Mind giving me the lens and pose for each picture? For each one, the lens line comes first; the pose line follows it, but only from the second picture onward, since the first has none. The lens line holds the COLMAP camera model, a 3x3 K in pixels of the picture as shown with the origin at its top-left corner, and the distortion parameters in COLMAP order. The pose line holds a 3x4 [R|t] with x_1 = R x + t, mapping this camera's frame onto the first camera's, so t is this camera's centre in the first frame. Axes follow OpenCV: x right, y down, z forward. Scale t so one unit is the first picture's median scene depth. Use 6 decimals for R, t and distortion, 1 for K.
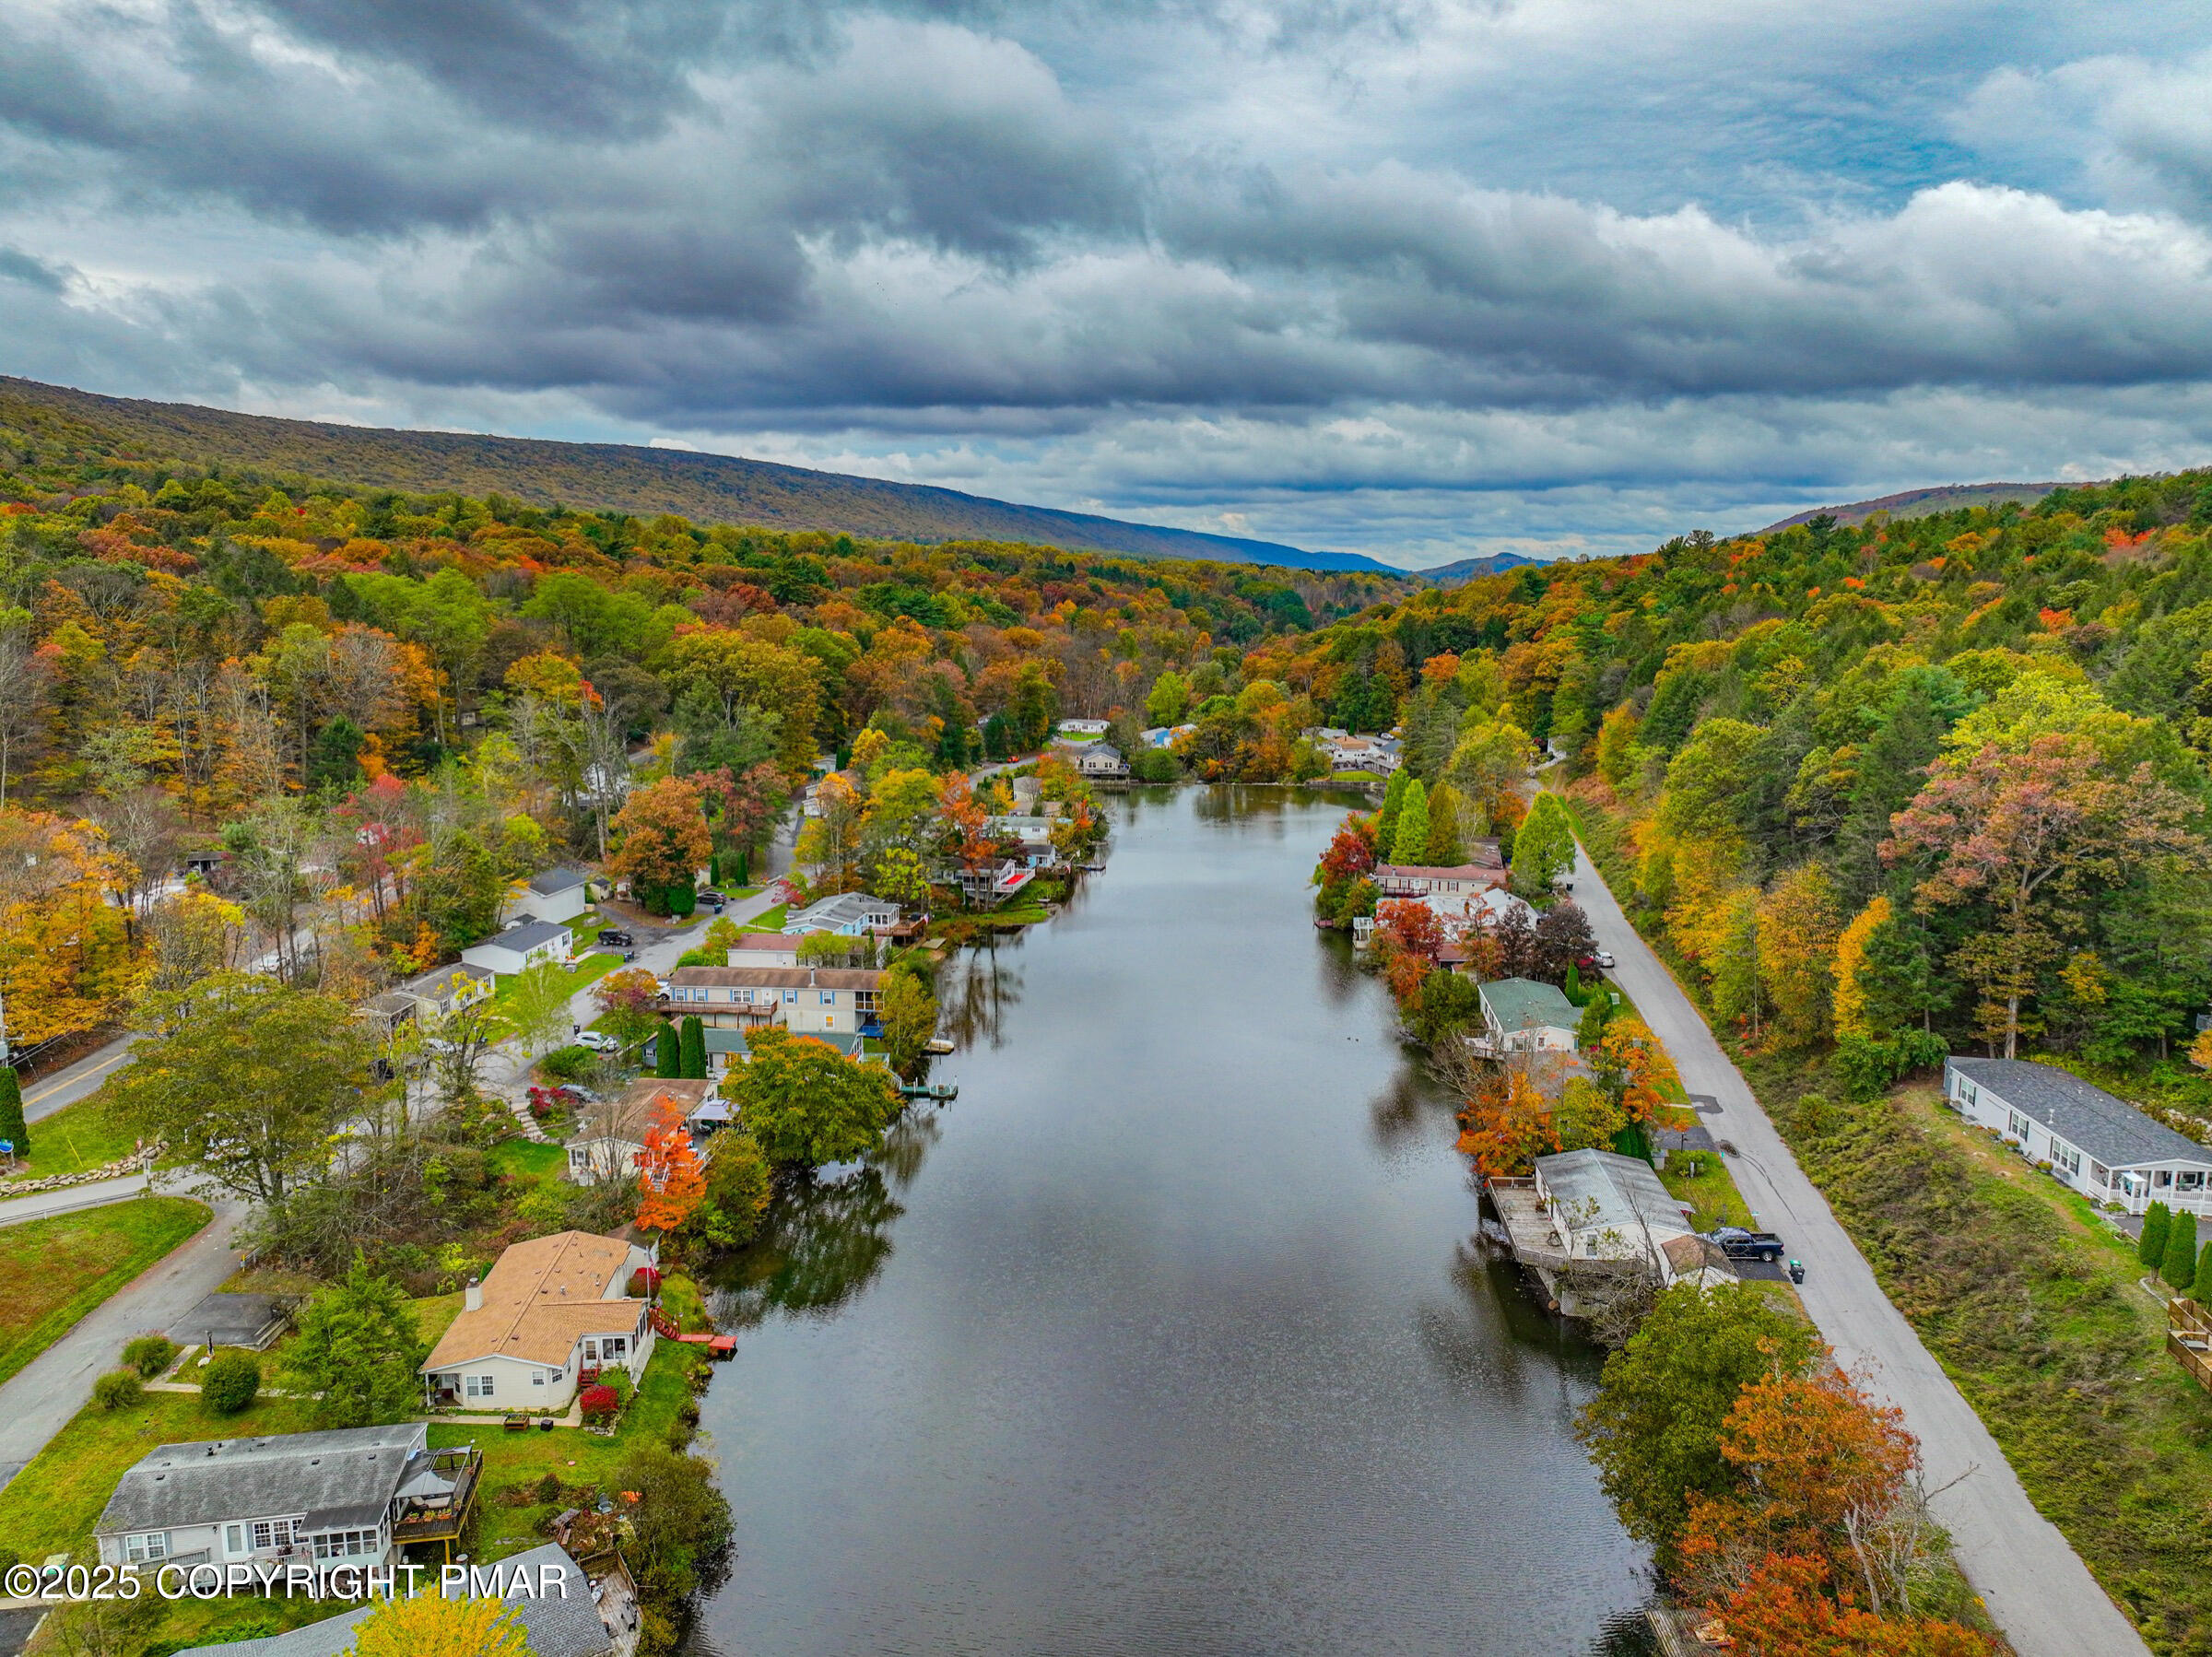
lens RADIAL K [[1566.8, 0, 1106.0], [0, 1566.8, 828.5], [0, 0, 1]] dist [0.005198, 0.016861]
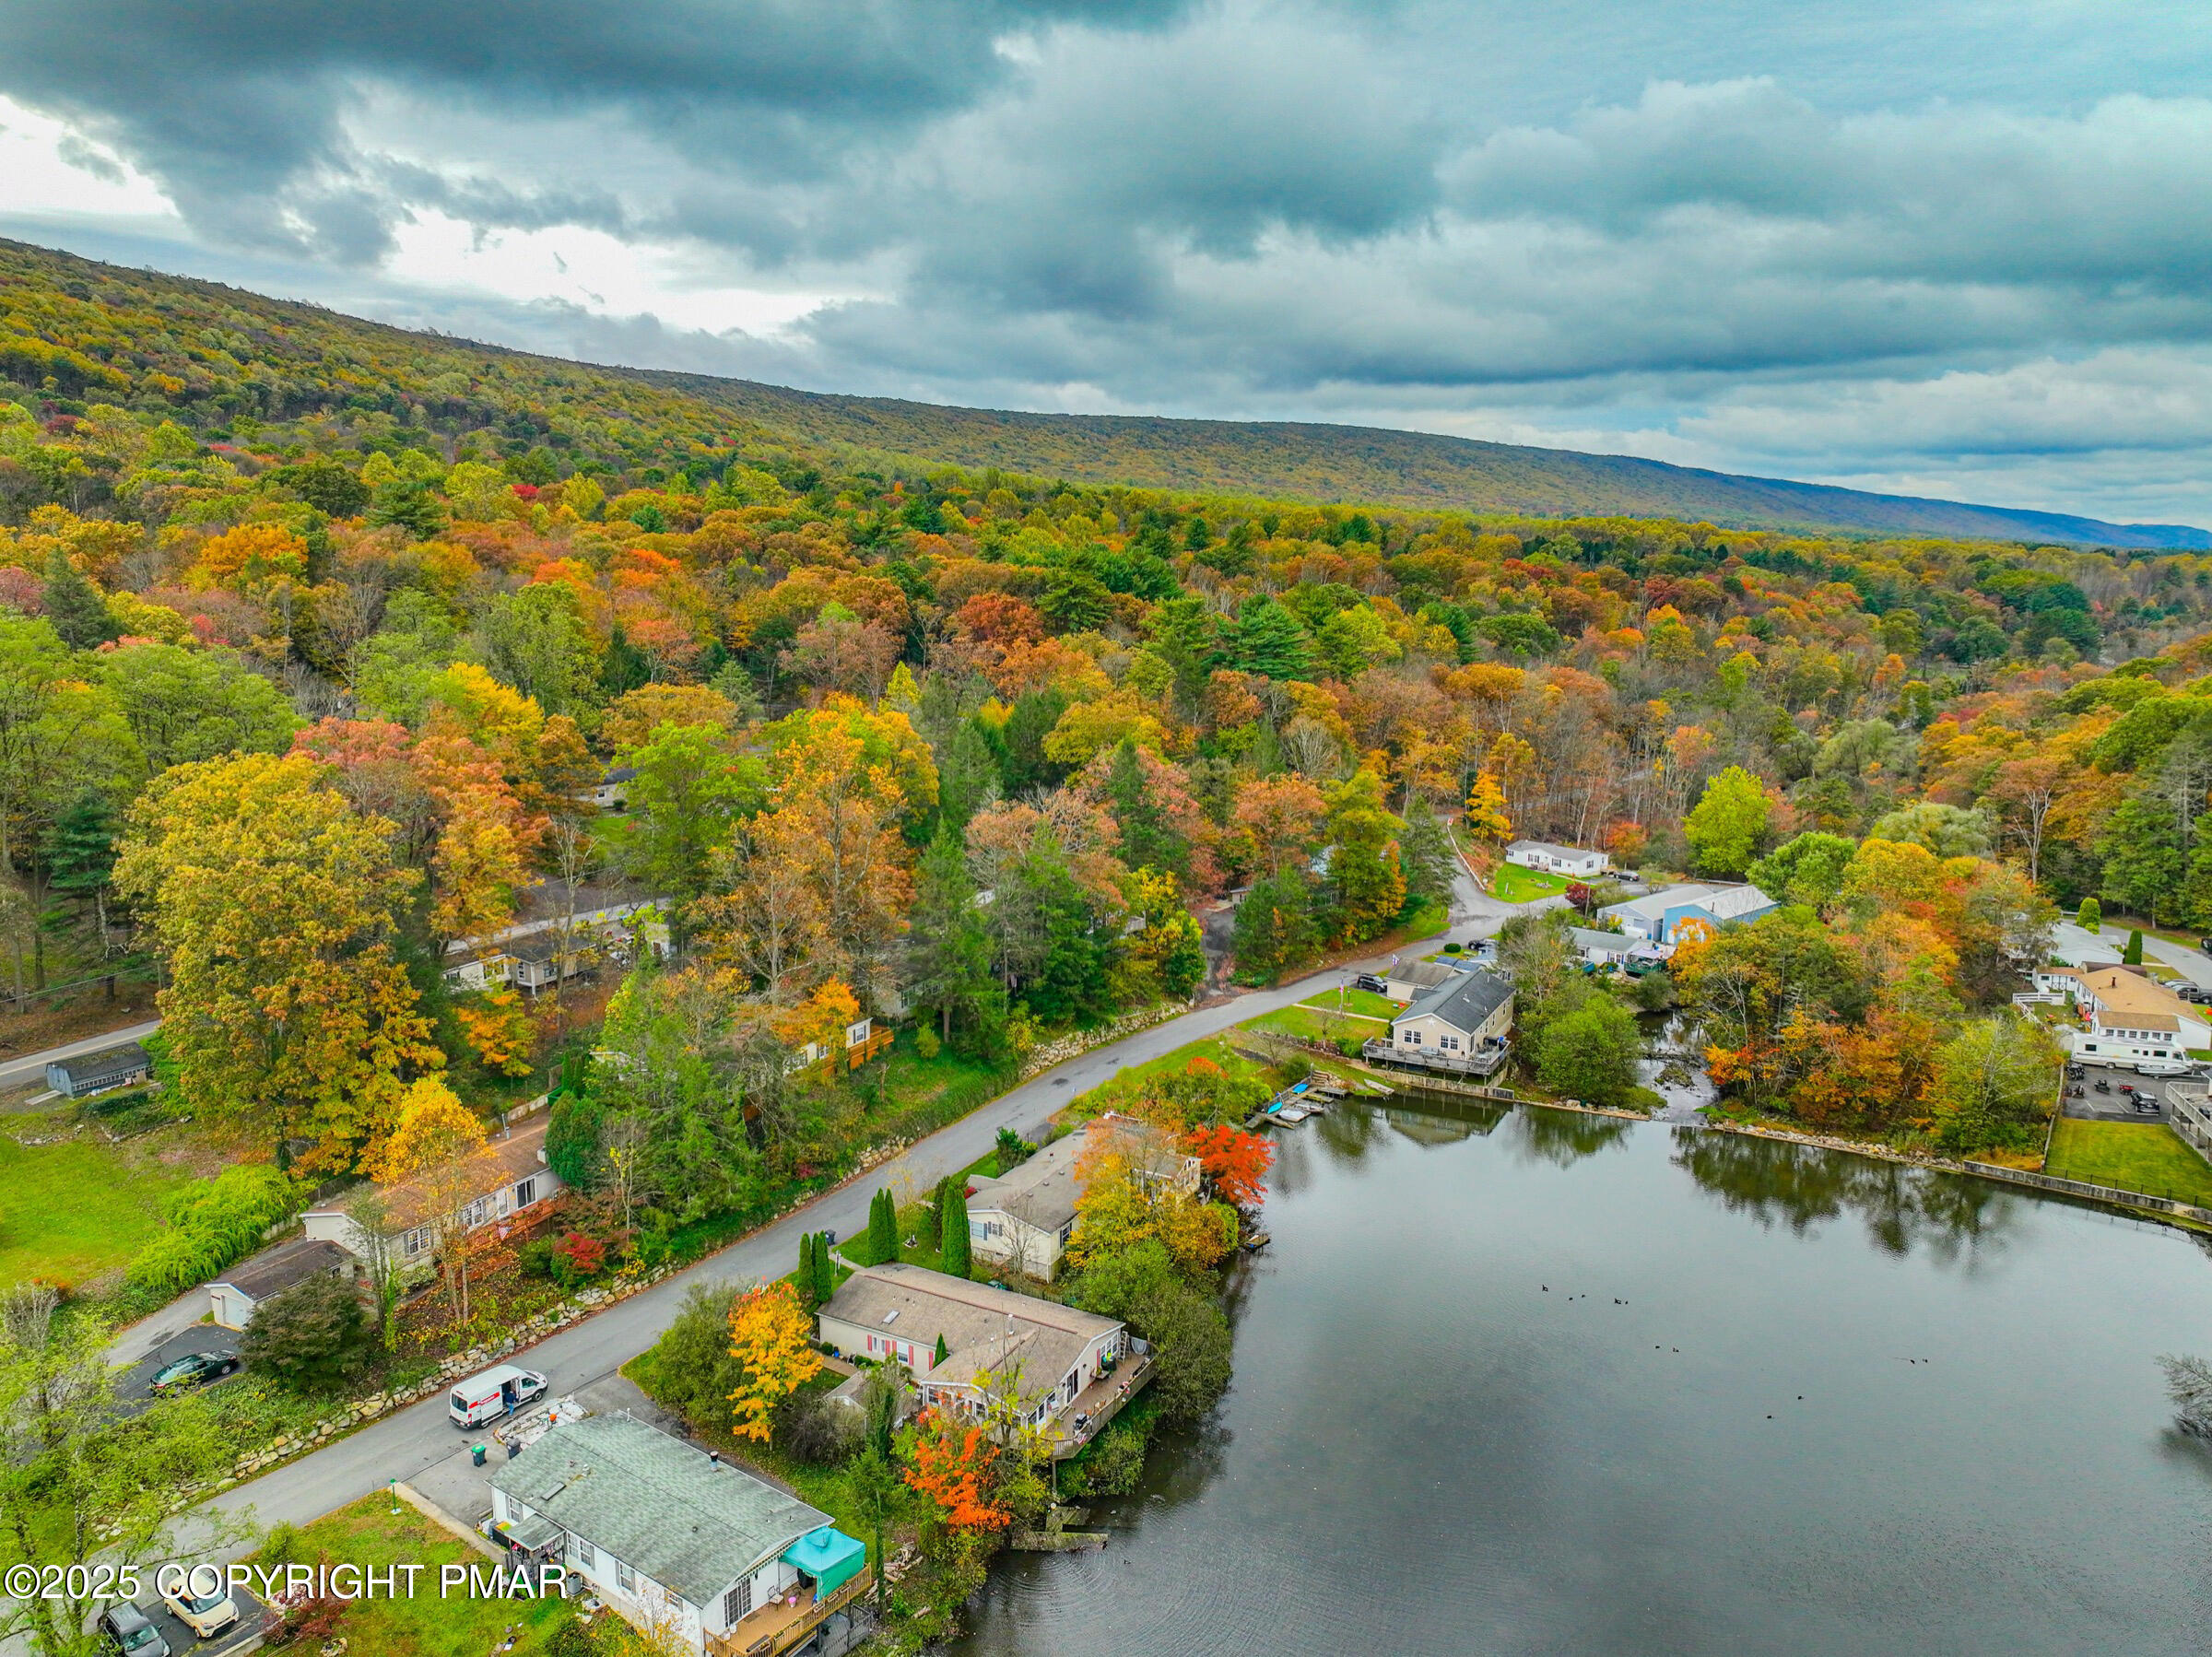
lens RADIAL K [[1566.8, 0, 1106.0], [0, 1566.8, 828.5], [0, 0, 1]] dist [0.005198, 0.016861]
pose [[0.906580, 0.072716, -0.415722, 0.029943], [-0.067104, 0.997350, 0.028115, -0.034757], [0.416665, 0.002408, 0.909057, 0.187884]]
